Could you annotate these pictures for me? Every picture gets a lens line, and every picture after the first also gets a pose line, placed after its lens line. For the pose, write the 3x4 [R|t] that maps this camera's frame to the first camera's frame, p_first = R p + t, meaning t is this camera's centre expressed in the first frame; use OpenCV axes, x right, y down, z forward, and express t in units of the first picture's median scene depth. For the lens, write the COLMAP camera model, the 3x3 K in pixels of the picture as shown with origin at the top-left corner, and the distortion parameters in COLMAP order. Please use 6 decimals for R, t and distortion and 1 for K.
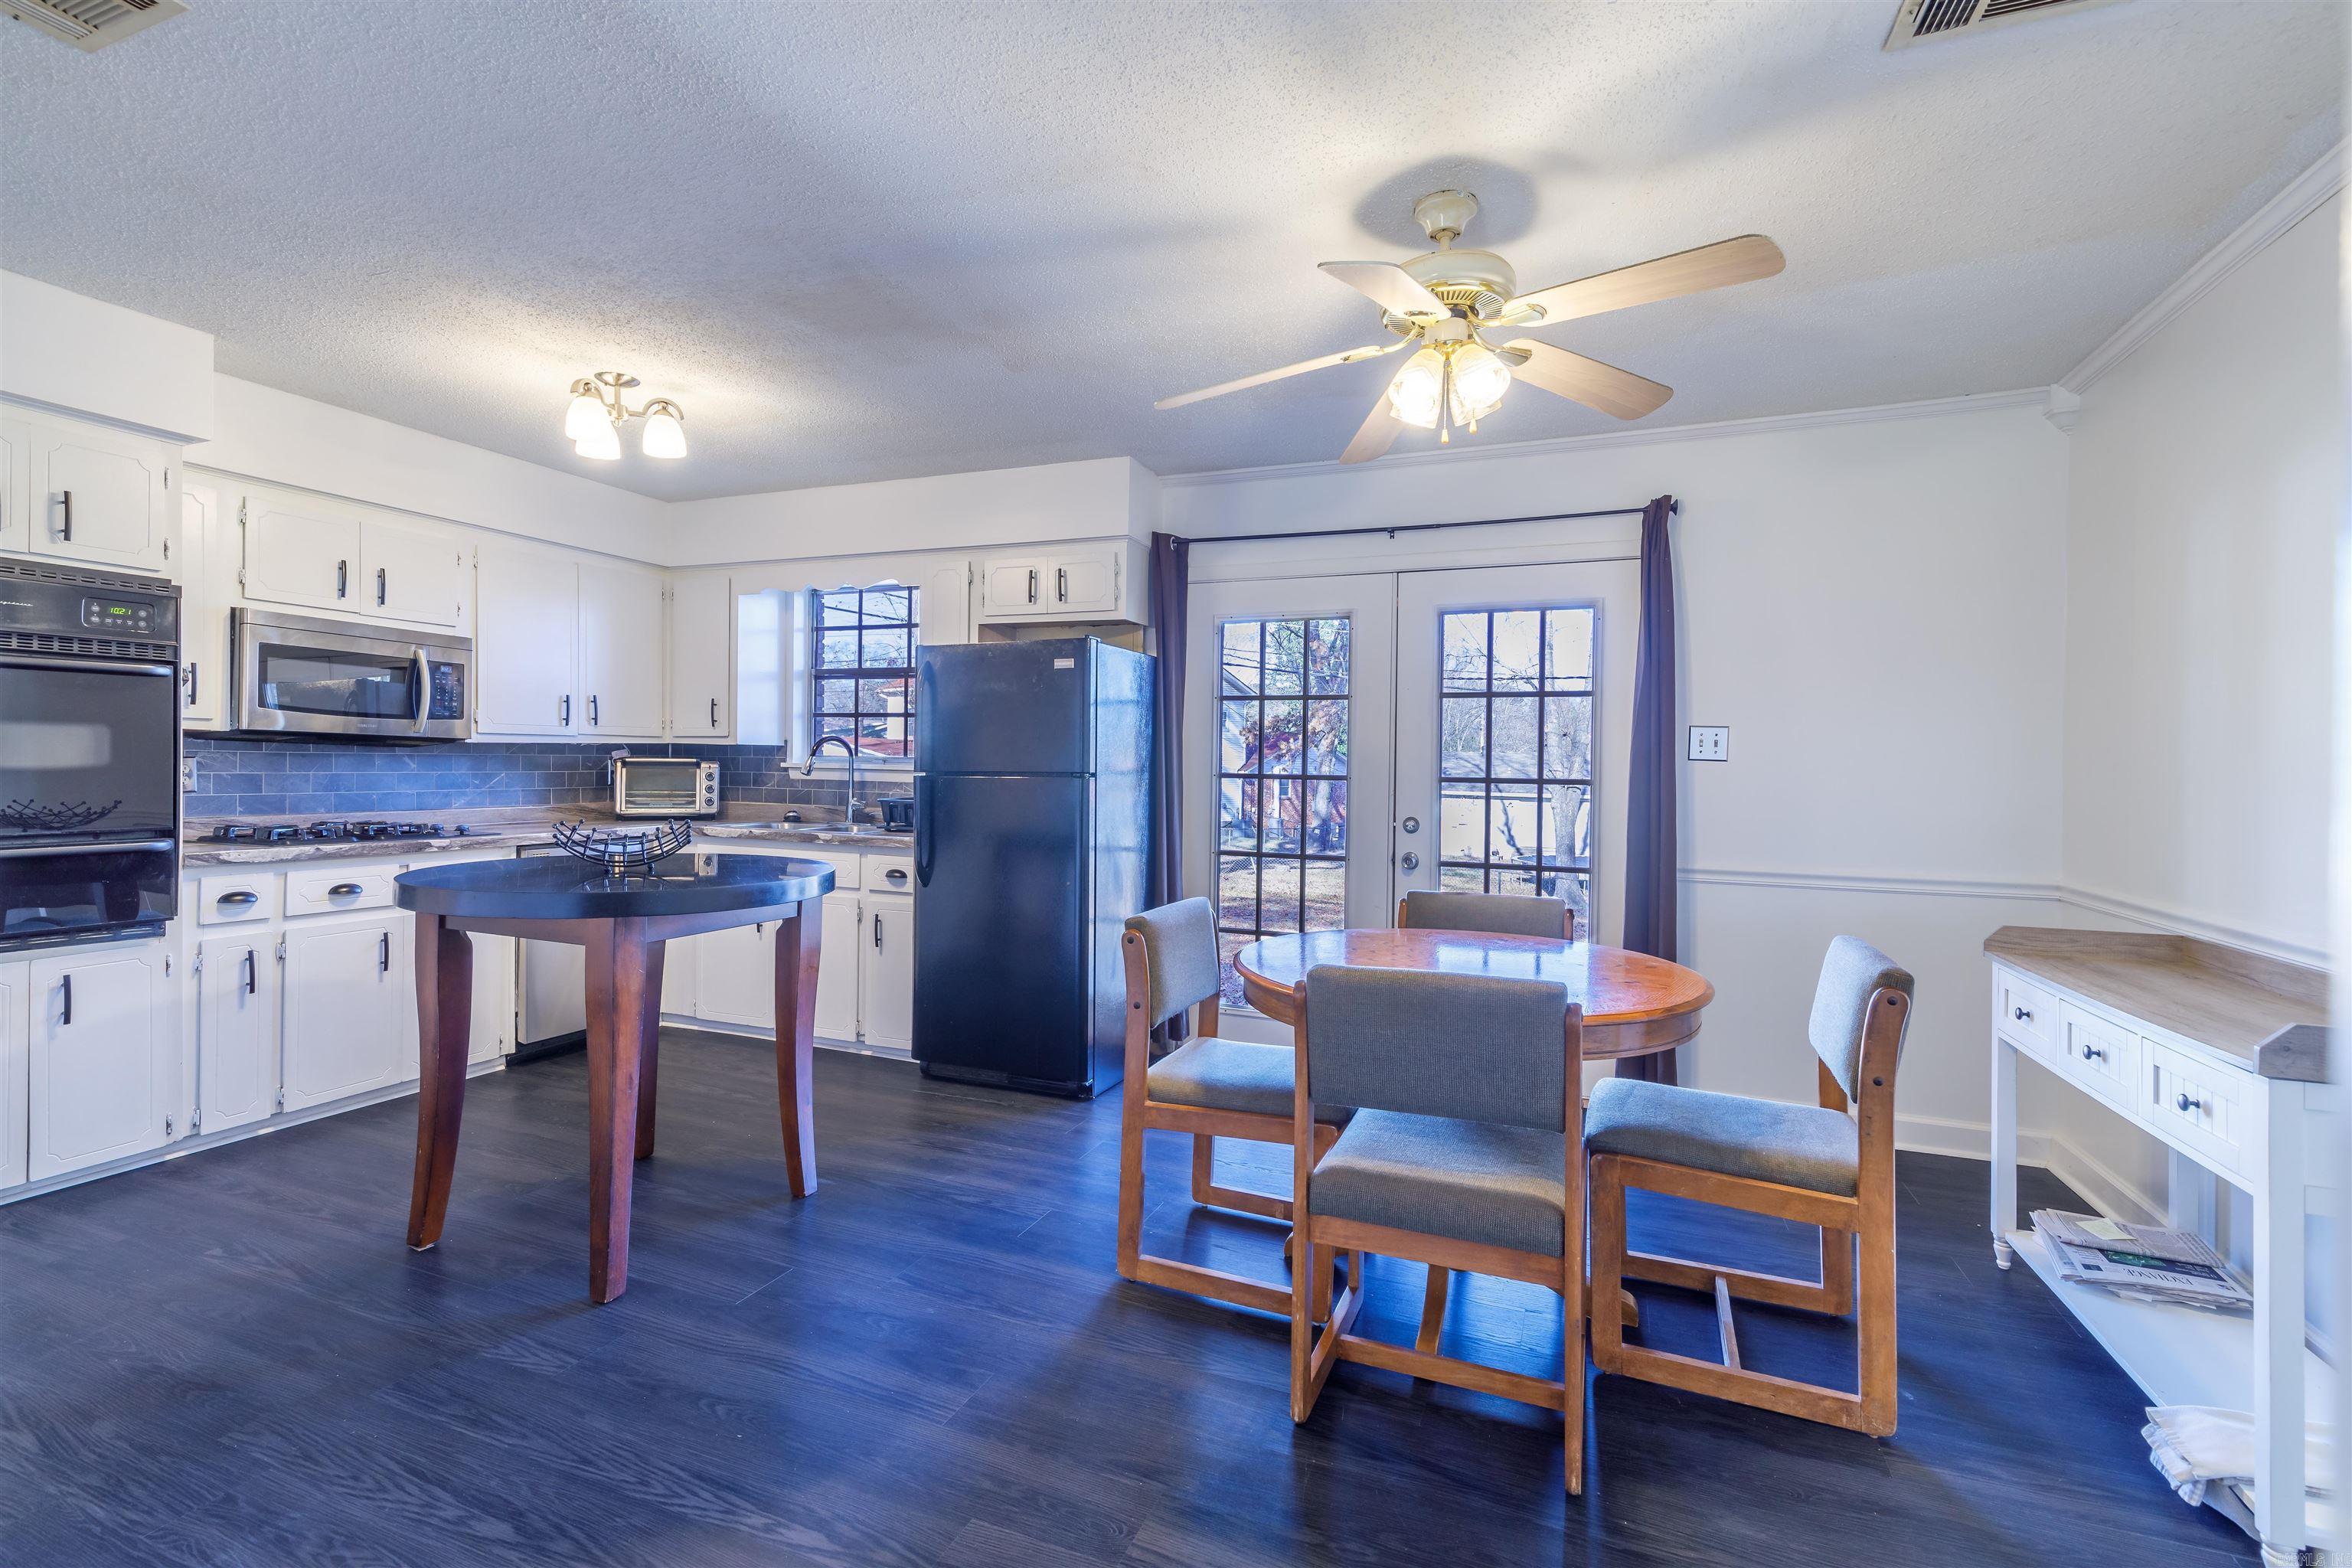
lens RADIAL K [[1070.7, 0, 1170.7], [0, 1070.7, 769.5], [0, 0, 1]] dist [0.004264, -0.001376]
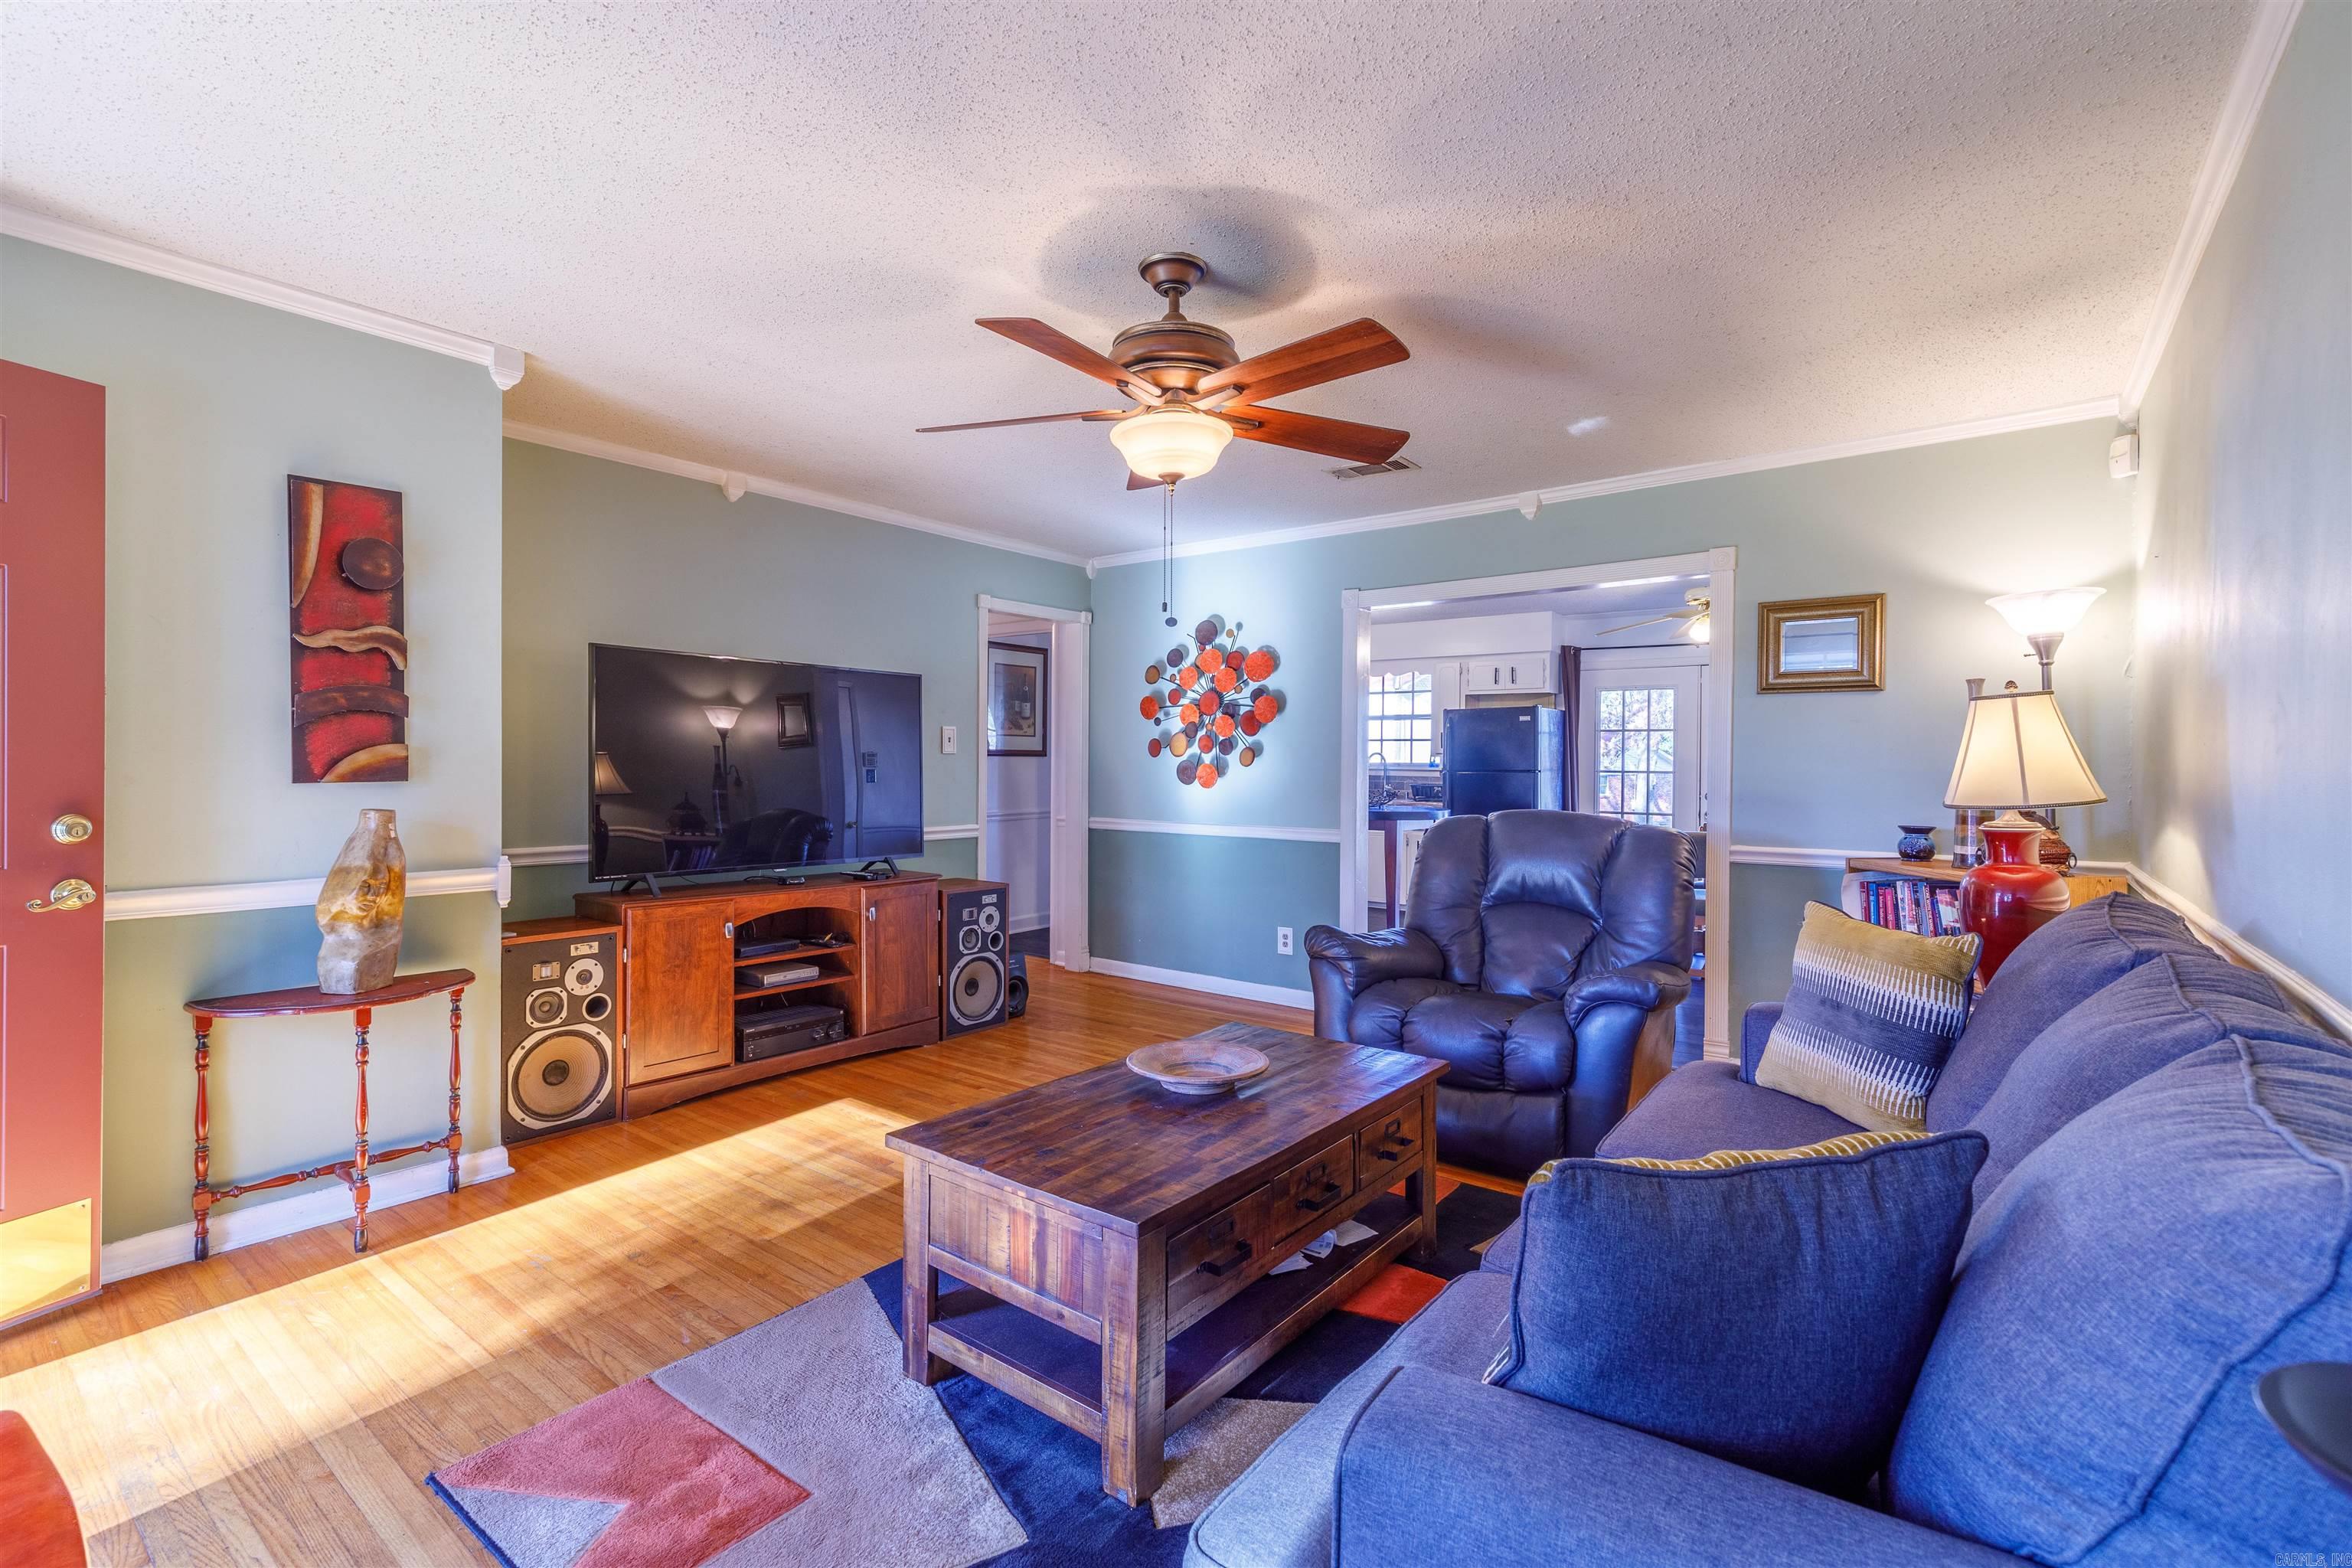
lens RADIAL K [[1070.7, 0, 1176.1], [0, 1070.7, 768.7], [0, 0, 1]] dist [0.004264, -0.001376]
pose [[0.964790, -0.007843, -0.262903, -0.203178], [0.007925, 0.999968, -0.000748, -0.003405], [0.262901, -0.001362, 0.964822, -1.179917]]
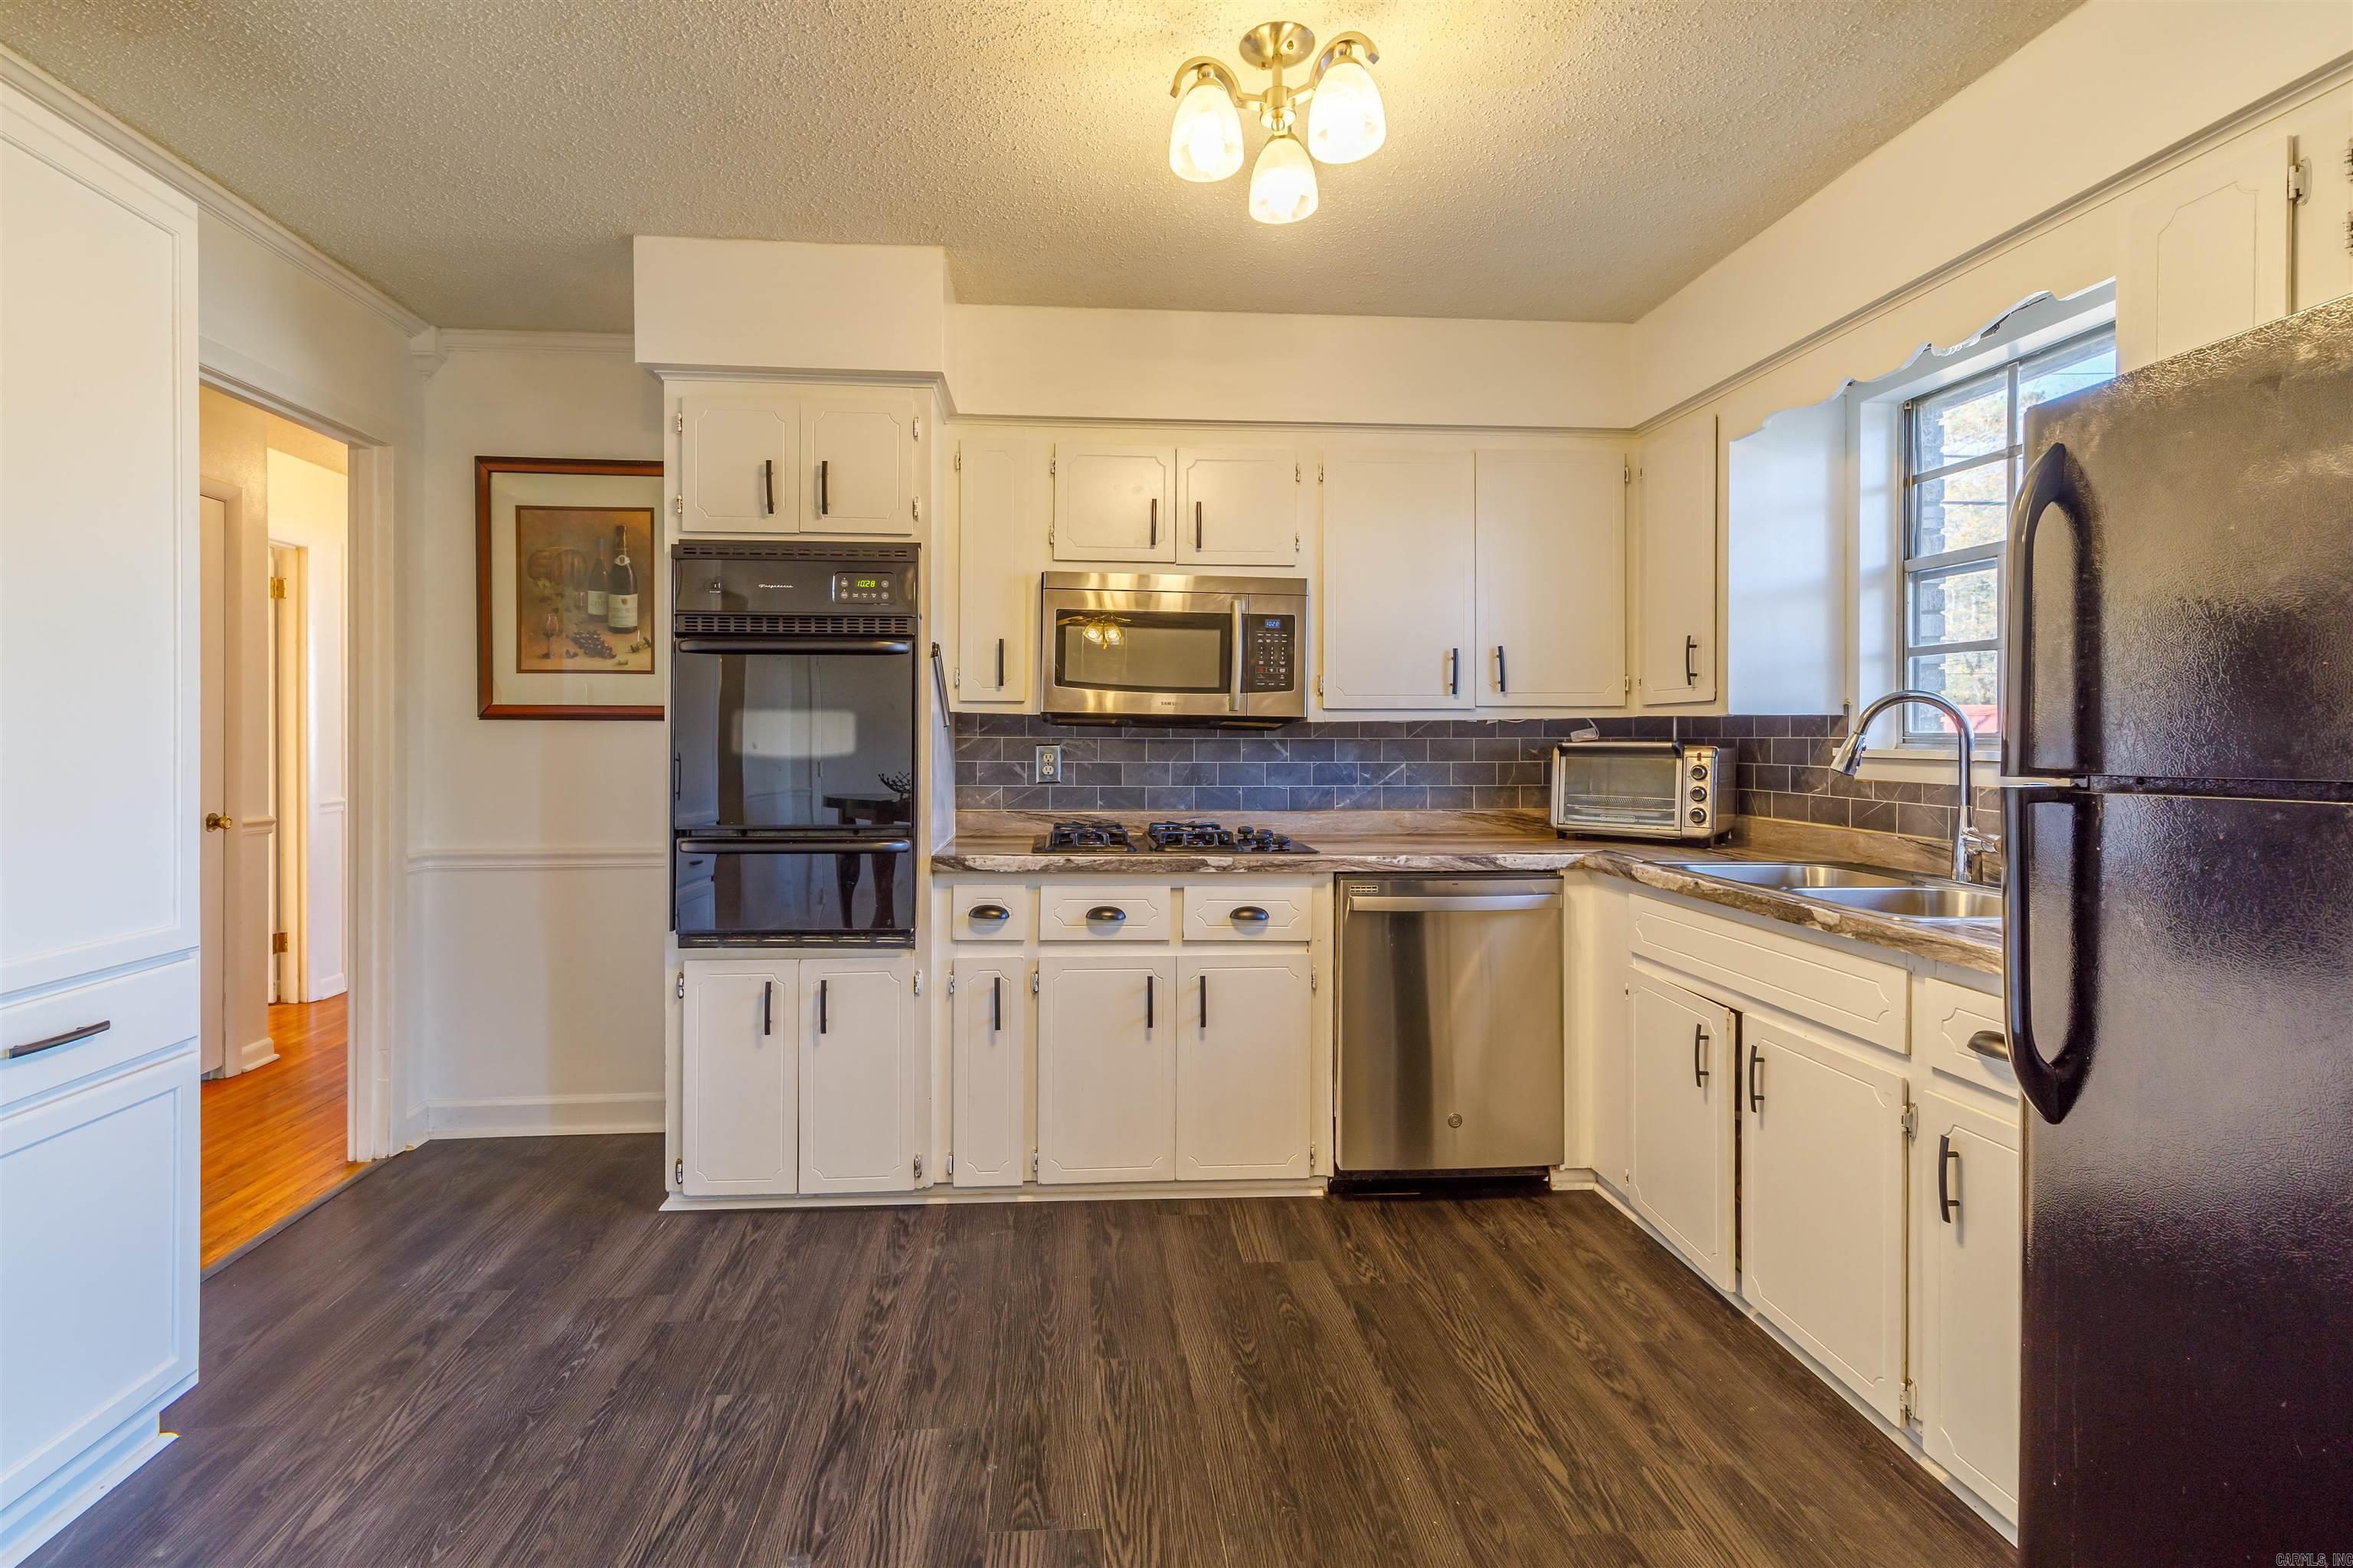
lens RADIAL K [[1071.2, 0, 1122.3], [0, 1071.2, 738.6], [0, 0, 1]] dist [0.004264, -0.001376]
pose [[0.437779, -0.011525, -0.899009, -0.056849], [-0.002146, 0.999902, -0.013864, -0.004074], [0.899080, 0.007998, 0.437711, 0.604488]]
